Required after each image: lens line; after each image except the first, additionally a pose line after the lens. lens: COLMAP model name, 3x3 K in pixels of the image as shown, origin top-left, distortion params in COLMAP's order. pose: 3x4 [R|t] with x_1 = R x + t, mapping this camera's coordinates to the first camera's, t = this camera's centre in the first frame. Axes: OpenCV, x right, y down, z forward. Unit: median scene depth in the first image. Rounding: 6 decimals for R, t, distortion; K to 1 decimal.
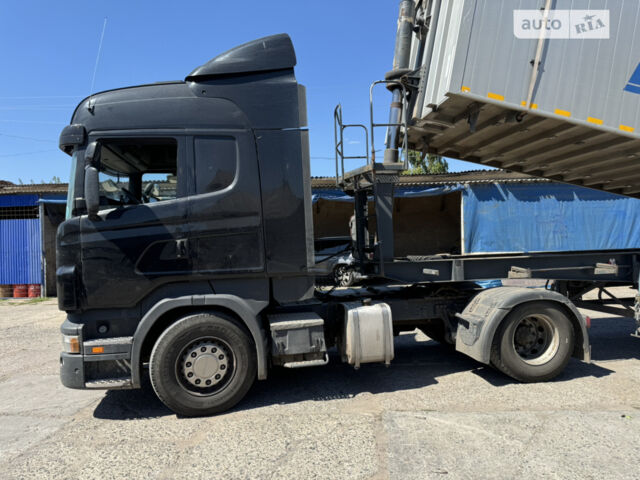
lens RADIAL K [[600.3, 0, 320.0], [0, 600.3, 240.0], [0, 0, 1]] dist [0.182897, -0.448327]
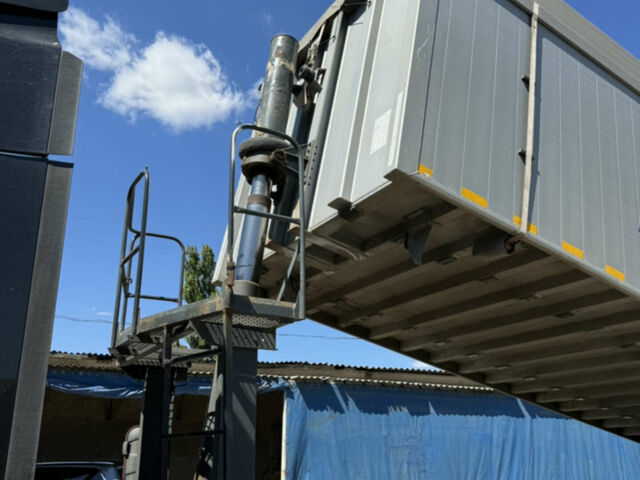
lens RADIAL K [[600.3, 0, 320.0], [0, 600.3, 240.0], [0, 0, 1]] dist [0.182897, -0.448327]
pose [[0.908361, 0.163748, 0.384795, -0.015686], [-0.028997, 0.942598, -0.332668, -0.025852], [-0.417181, 0.291025, 0.860967, 0.551516]]
